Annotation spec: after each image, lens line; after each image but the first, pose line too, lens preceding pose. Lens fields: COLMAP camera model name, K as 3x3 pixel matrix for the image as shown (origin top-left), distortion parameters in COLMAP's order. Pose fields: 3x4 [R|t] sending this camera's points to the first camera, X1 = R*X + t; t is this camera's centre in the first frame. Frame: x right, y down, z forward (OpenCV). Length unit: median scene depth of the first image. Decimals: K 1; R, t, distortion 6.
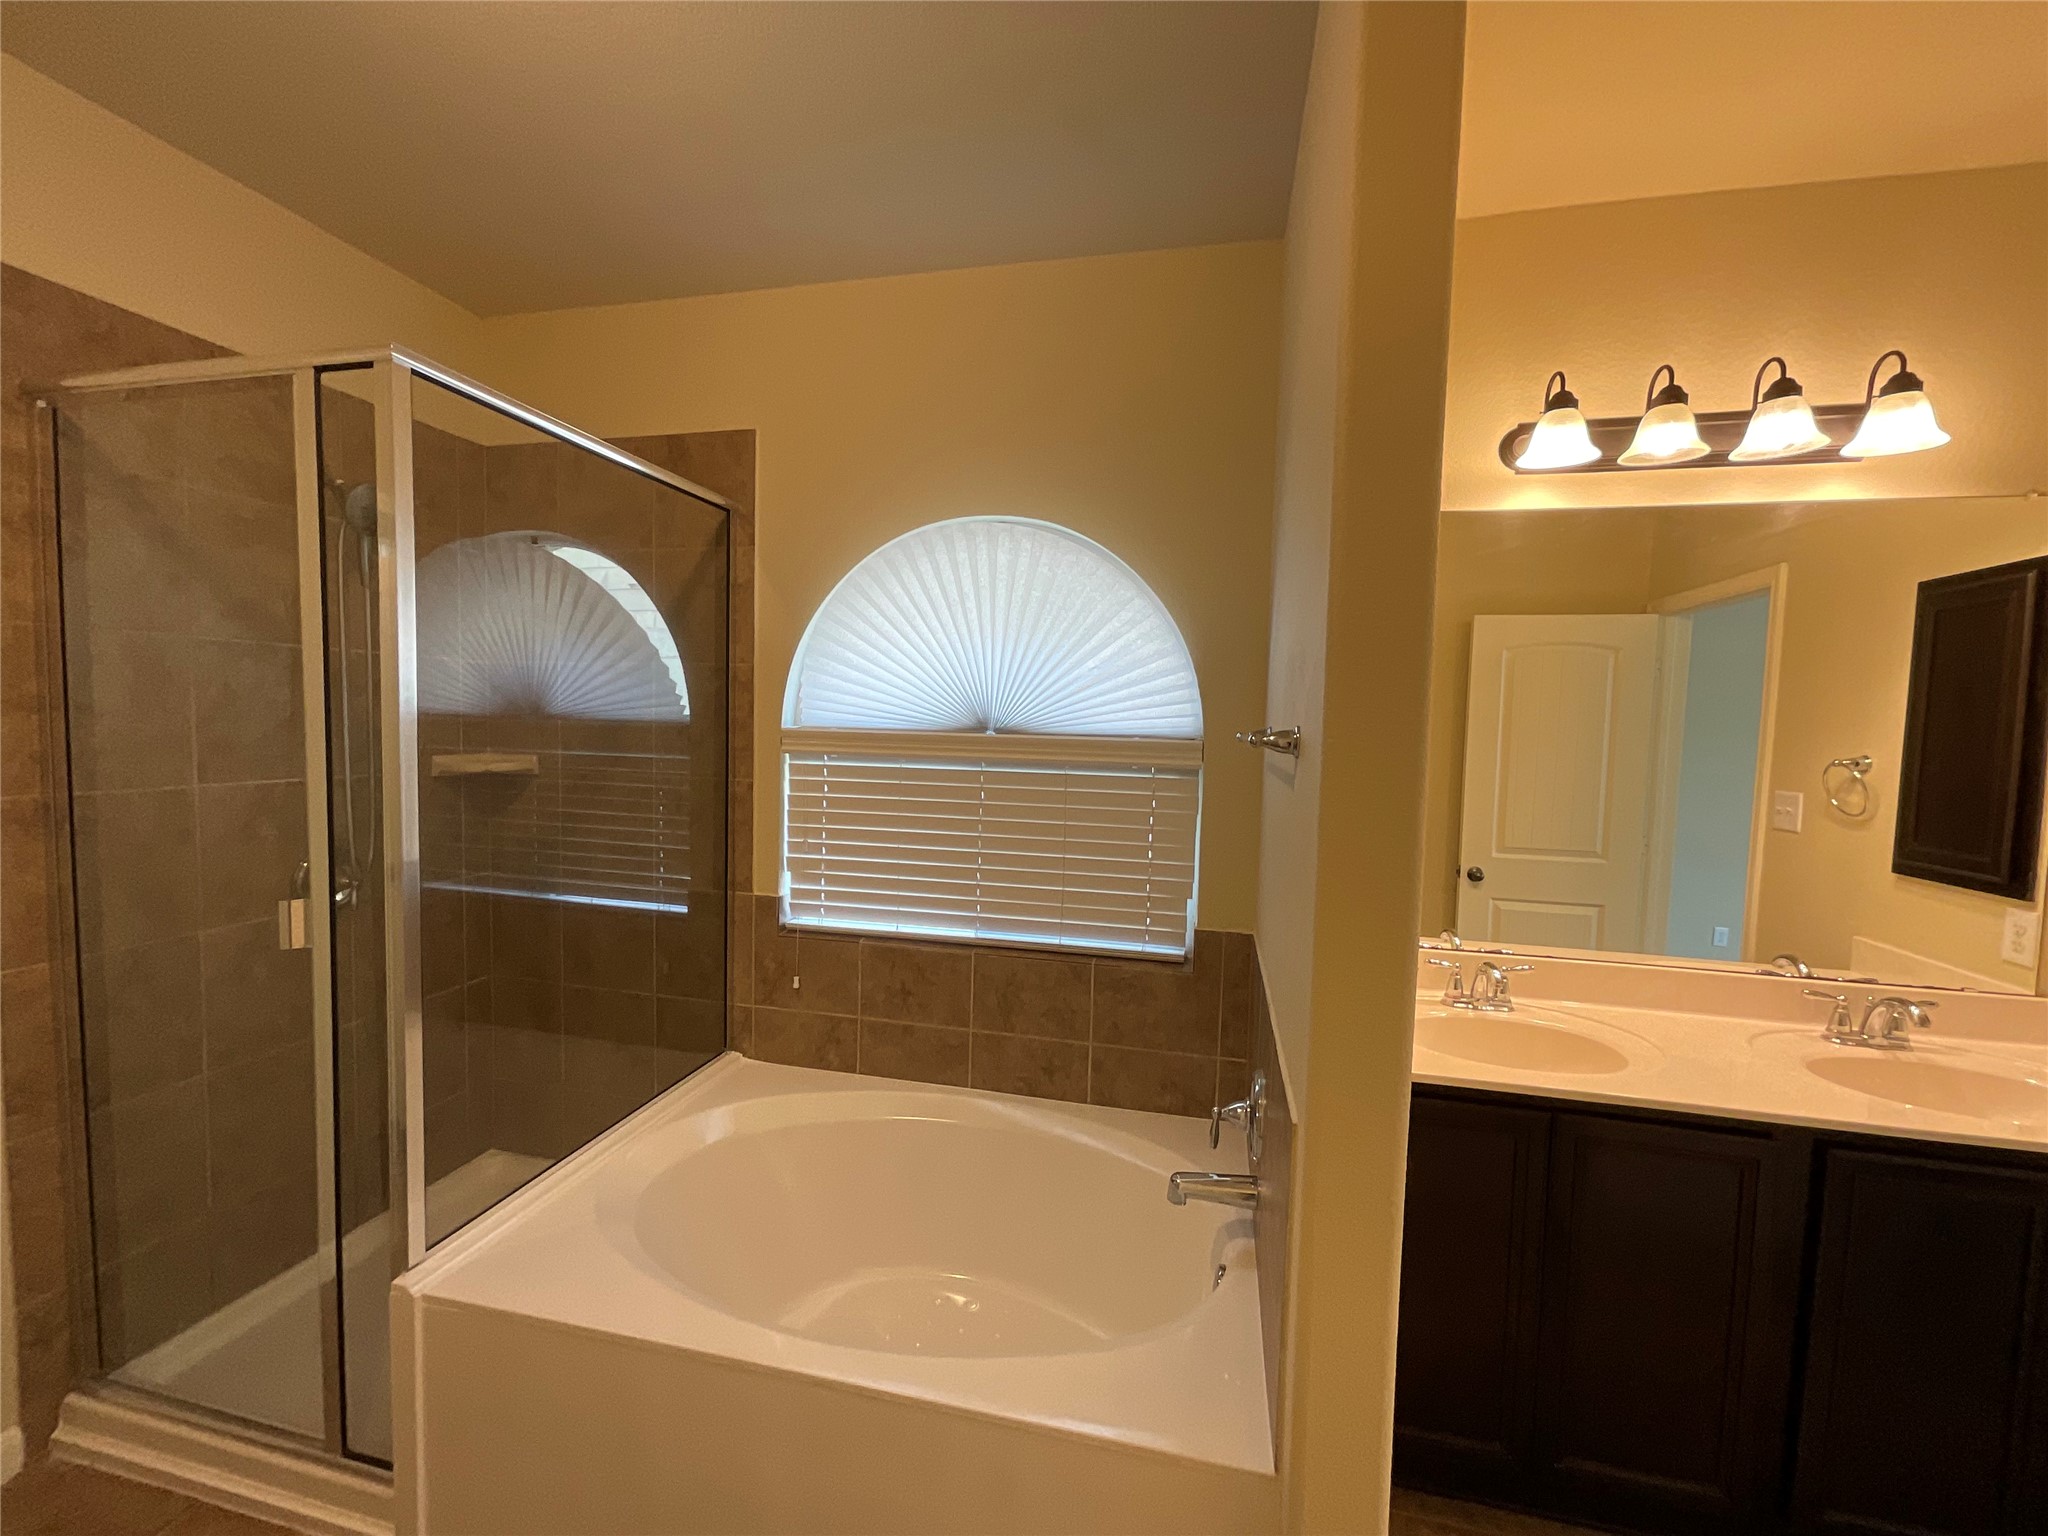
lens RADIAL K [[830.6, 0, 1014.3], [0, 830.6, 775.8], [0, 0, 1]] dist [-0.002234, 0.001923]
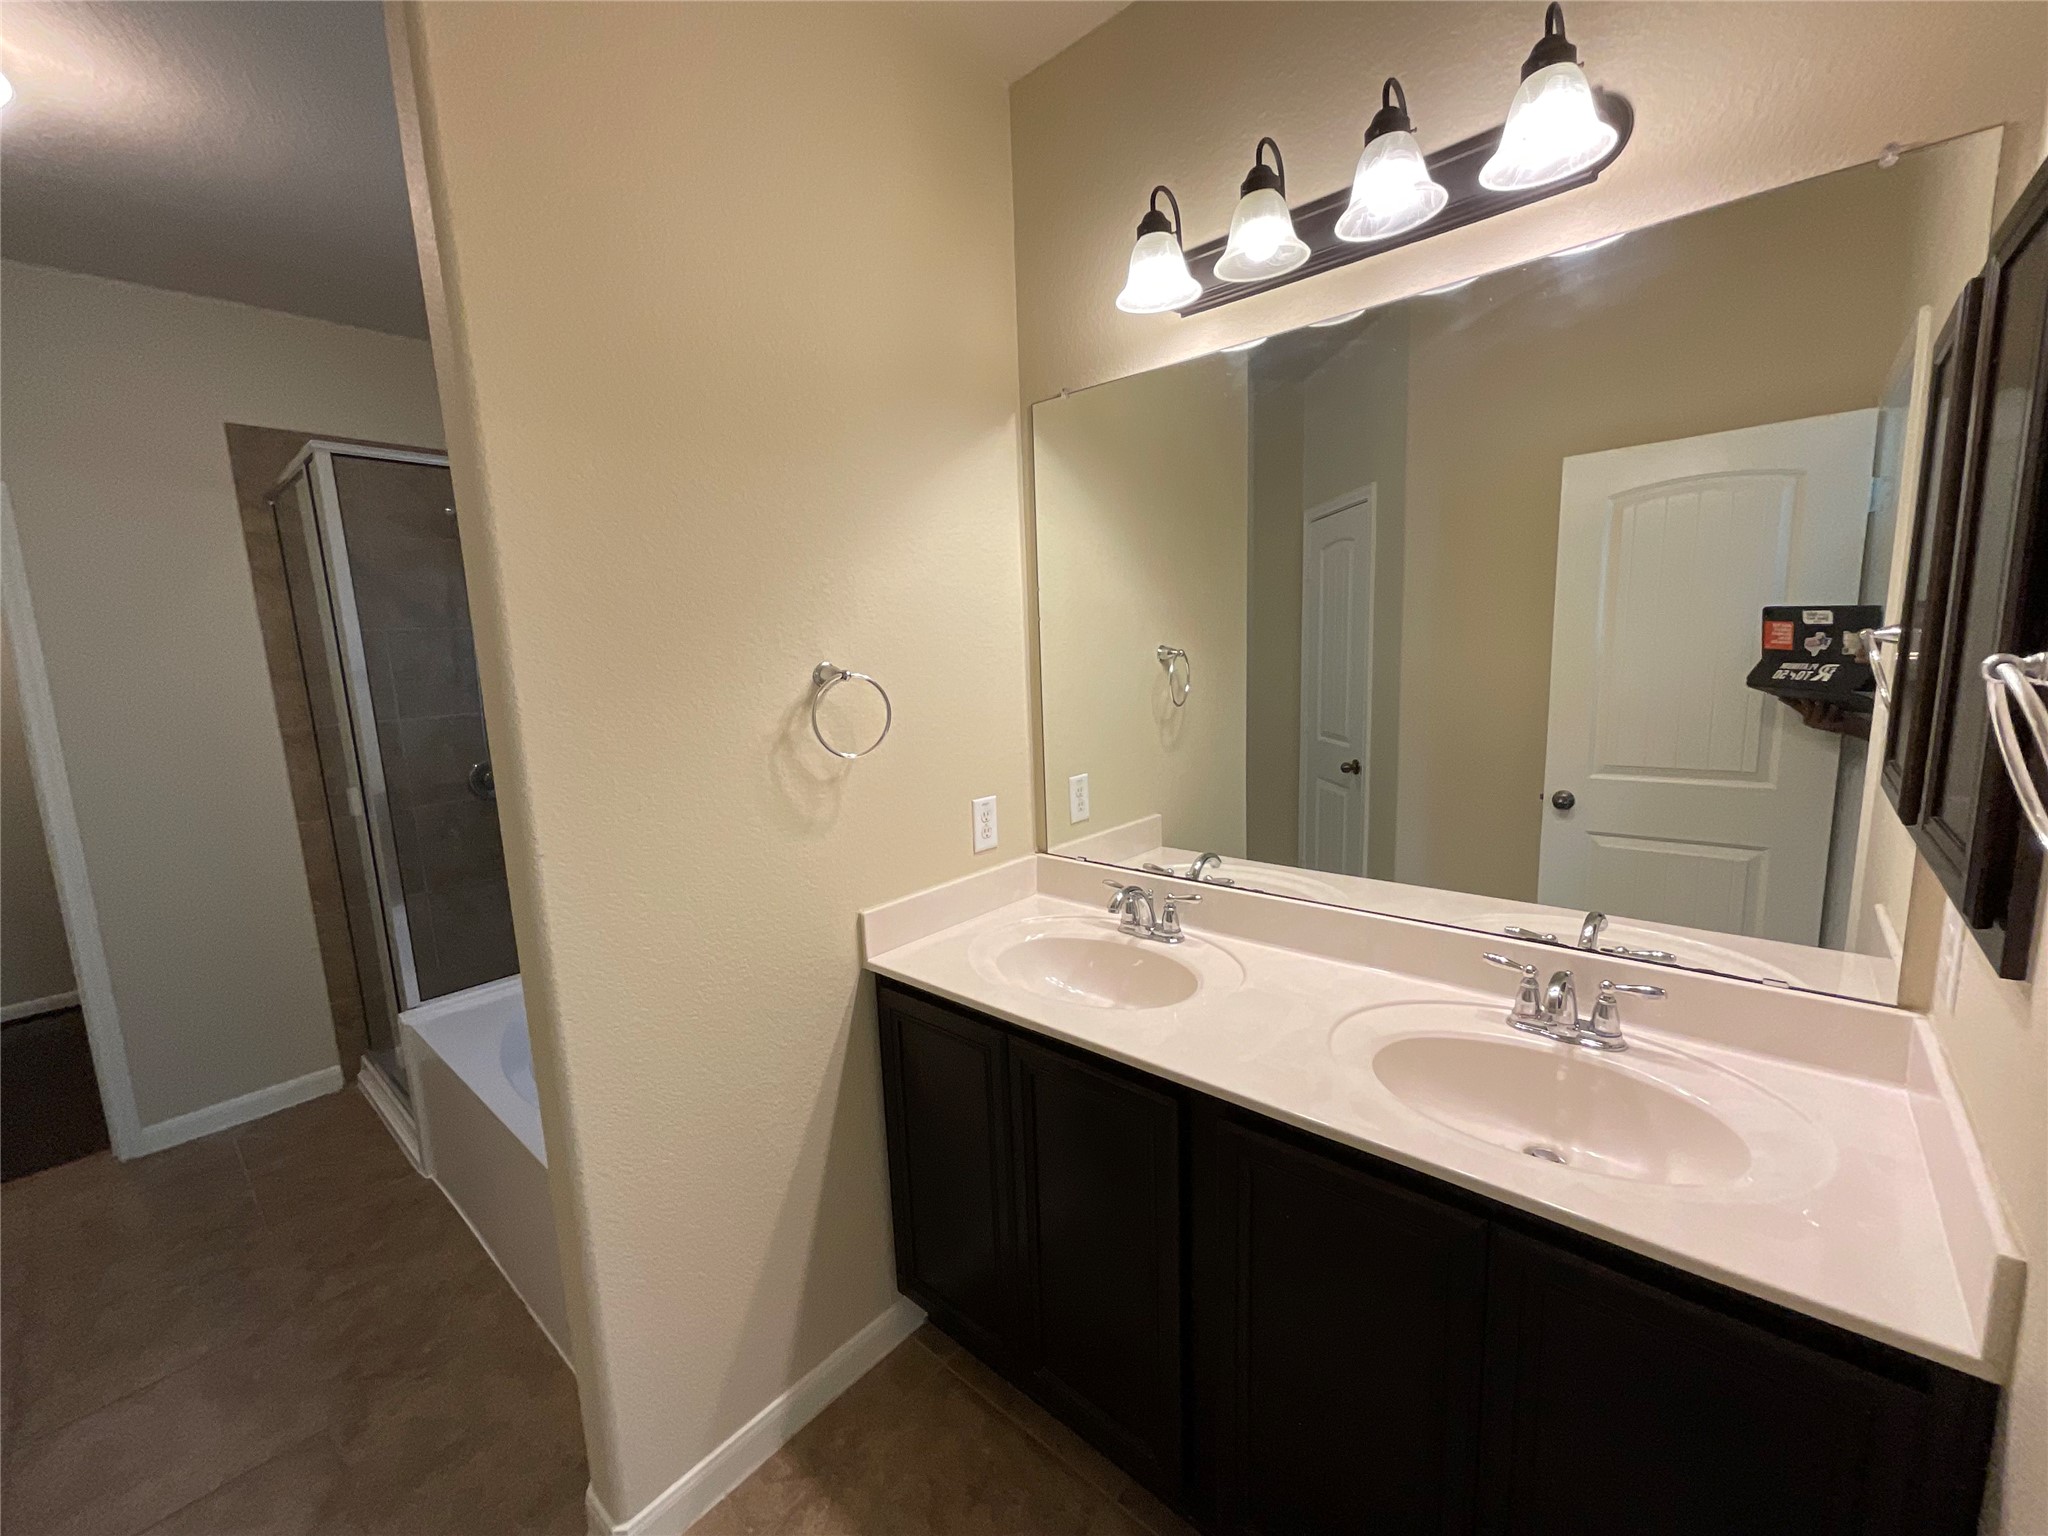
lens RADIAL K [[830.6, 0, 1010.4], [0, 830.6, 766.3], [0, 0, 1]] dist [-0.002234, 0.001923]
pose [[0.874693, 0.010026, -0.484574, 0.939602], [0.031628, 0.996474, 0.077709, 0.020965], [0.483645, -0.083298, 0.871292, 0.159122]]
